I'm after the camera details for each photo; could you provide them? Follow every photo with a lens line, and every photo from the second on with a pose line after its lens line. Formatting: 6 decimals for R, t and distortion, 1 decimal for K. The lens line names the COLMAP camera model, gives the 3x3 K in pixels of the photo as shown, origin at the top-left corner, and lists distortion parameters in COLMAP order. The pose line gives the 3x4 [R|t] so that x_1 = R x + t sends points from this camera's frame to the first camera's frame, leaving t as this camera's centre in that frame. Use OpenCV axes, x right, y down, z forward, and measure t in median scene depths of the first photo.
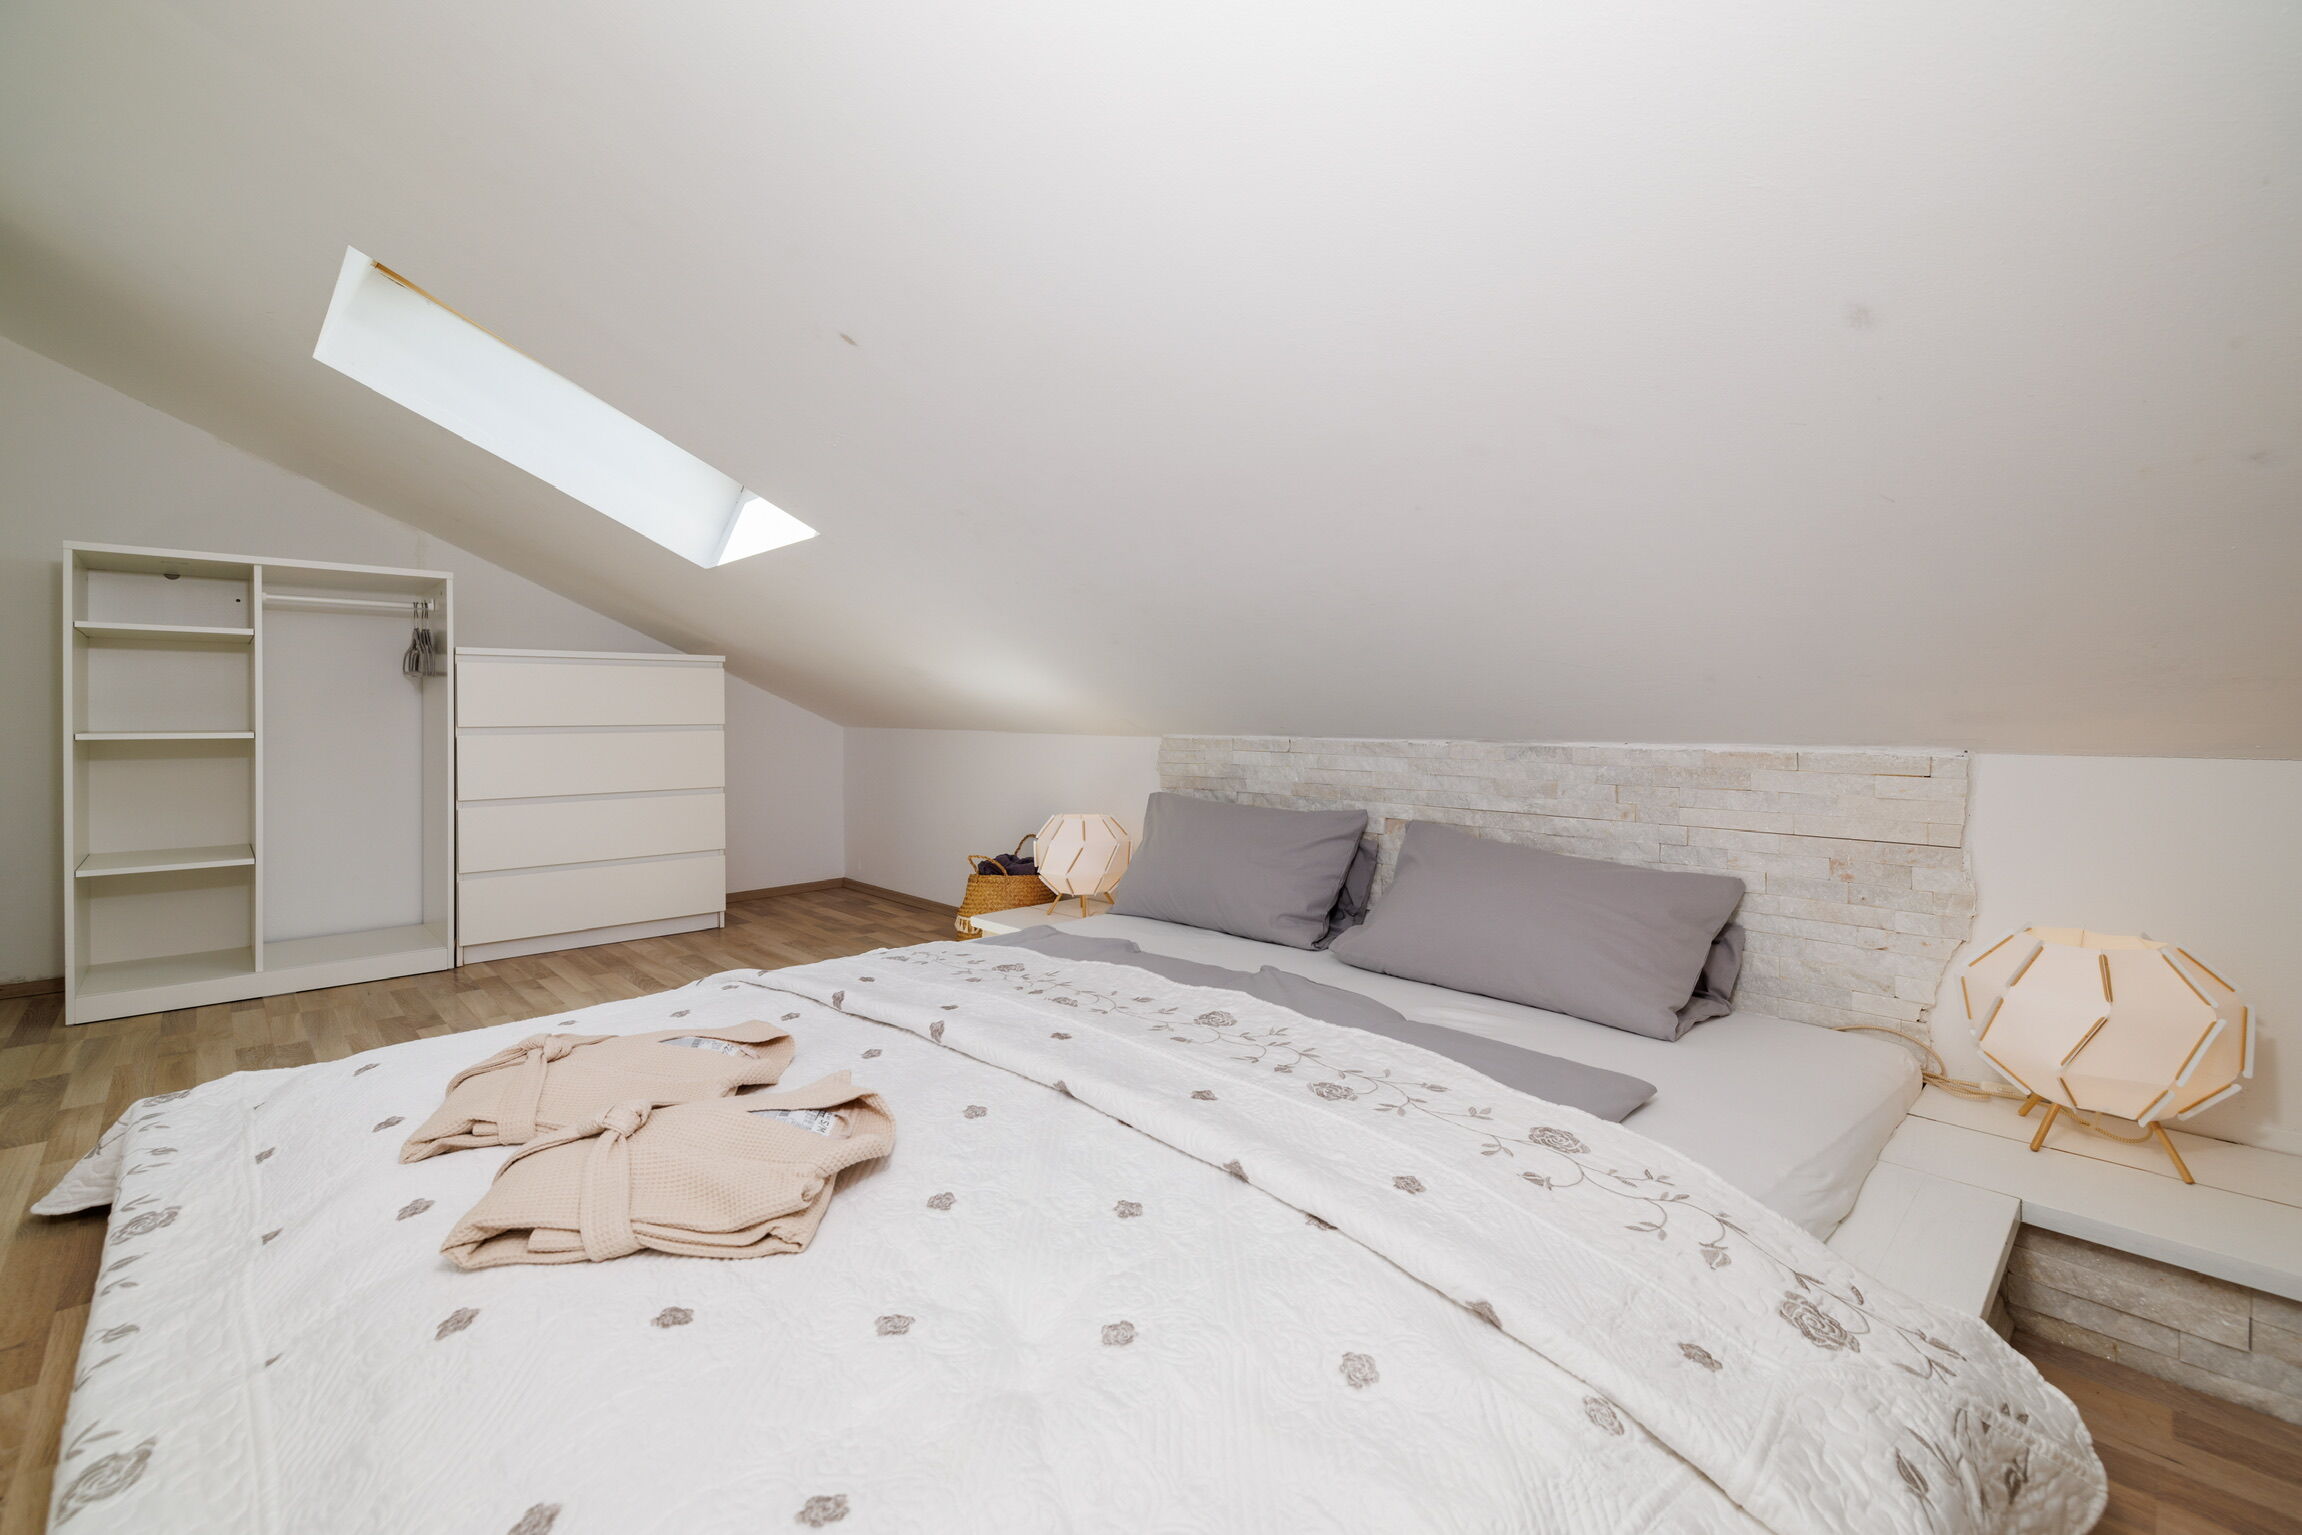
lens RADIAL K [[979.6, 0, 1158.7], [0, 979.6, 725.3], [0, 0, 1]] dist [0.000997, 0.000081]
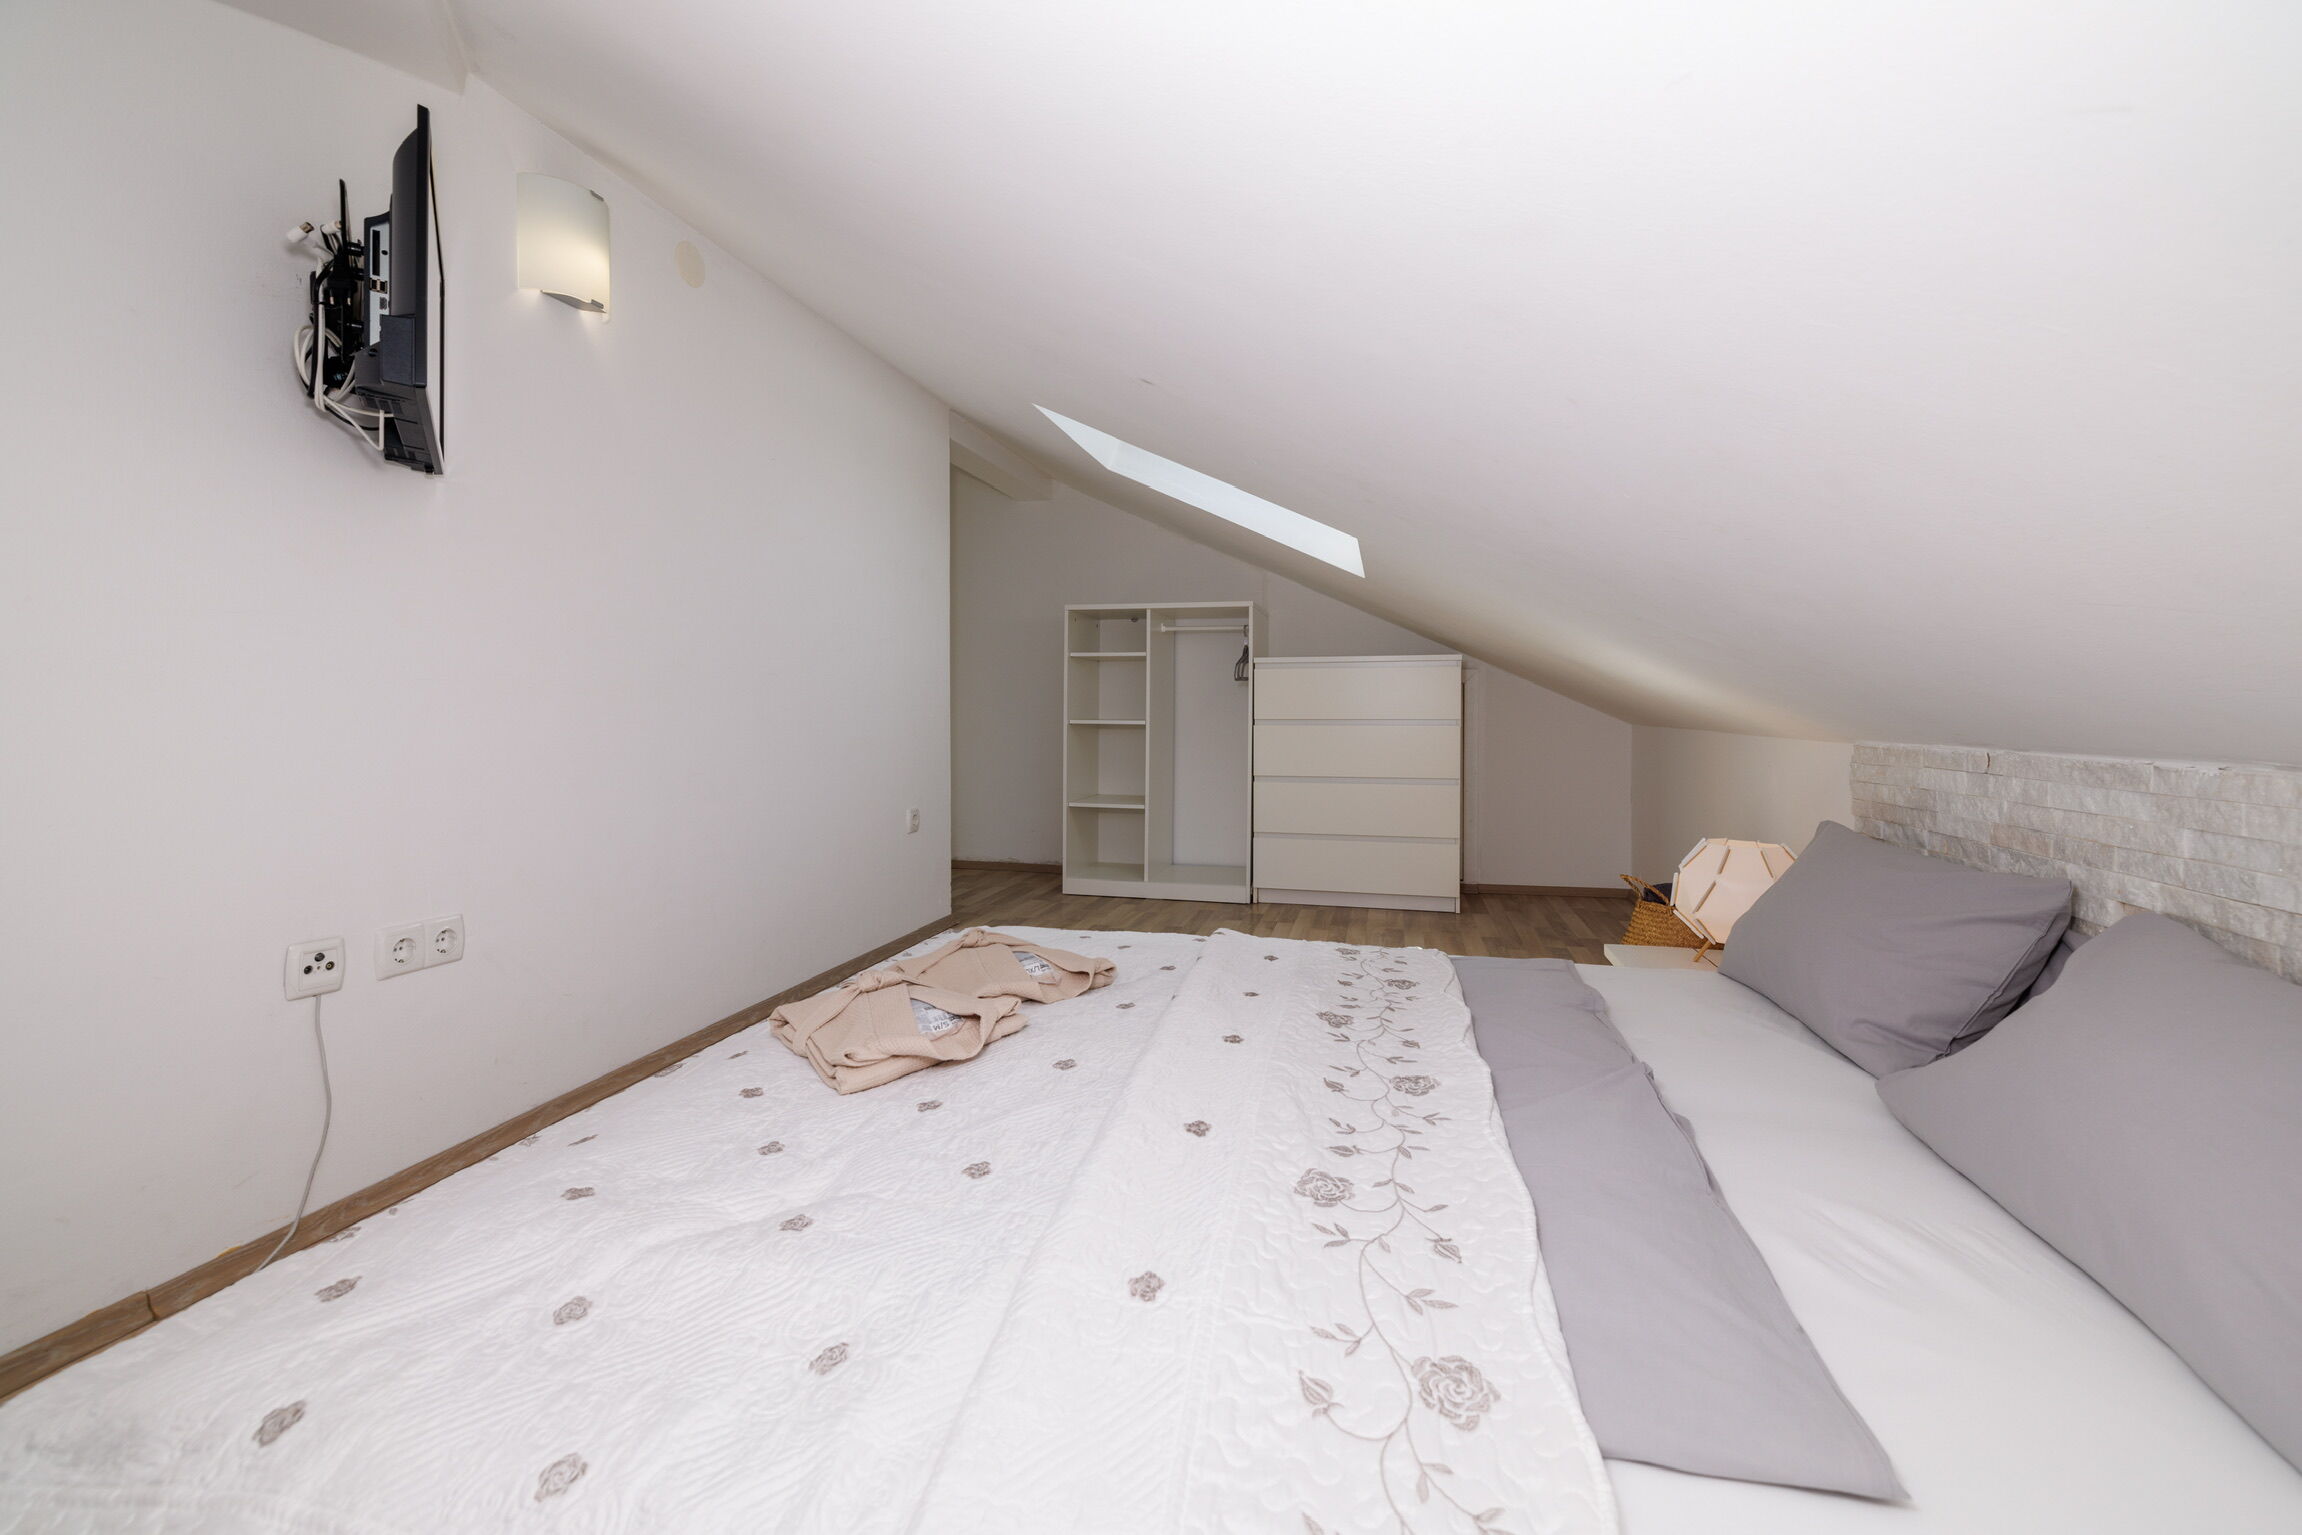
lens RADIAL K [[979.6, 0, 1158.7], [0, 979.6, 725.3], [0, 0, 1]] dist [0.000997, 0.000081]
pose [[0.540652, 0.016207, -0.841090, 0.354551], [-0.014697, 0.999844, 0.009819, -0.001584], [0.841118, 0.007053, 0.540806, 0.215320]]
